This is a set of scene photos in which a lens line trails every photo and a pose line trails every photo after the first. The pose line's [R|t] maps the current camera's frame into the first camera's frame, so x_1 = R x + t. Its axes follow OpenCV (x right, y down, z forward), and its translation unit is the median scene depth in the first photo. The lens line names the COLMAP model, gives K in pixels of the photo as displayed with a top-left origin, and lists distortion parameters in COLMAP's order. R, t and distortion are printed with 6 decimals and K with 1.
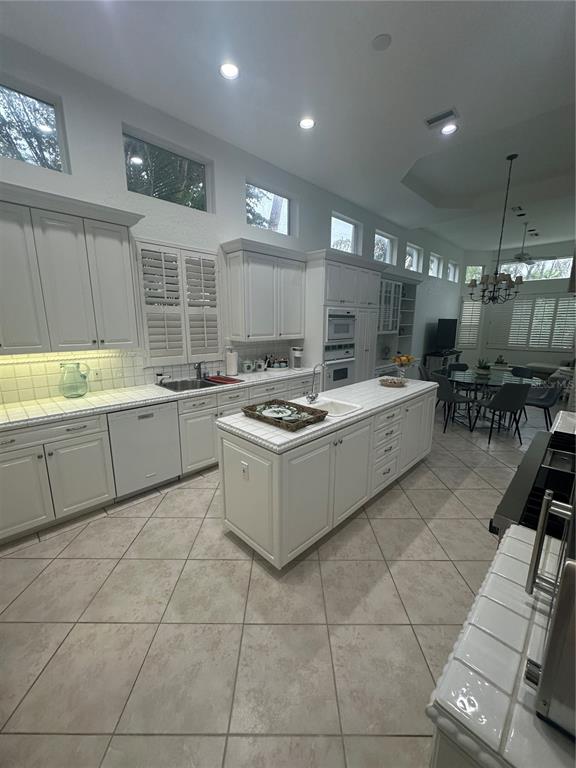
lens RADIAL K [[301.7, 0, 284.5], [0, 301.7, 389.2], [0, 0, 1]] dist [-0.022969, -0.000080]
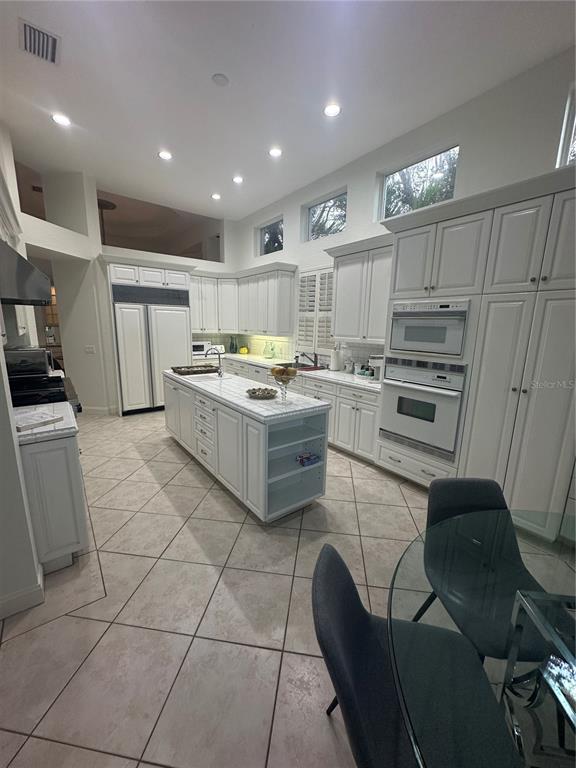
lens RADIAL K [[306.2, 0, 287.0], [0, 306.2, 386.4], [0, 0, 1]] dist [-0.000476, -0.000217]
pose [[-0.129492, 0.189068, -0.973388, 1.084757], [-0.239460, 0.946636, 0.215728, -0.218753], [0.962232, 0.261023, -0.077307, 1.049986]]
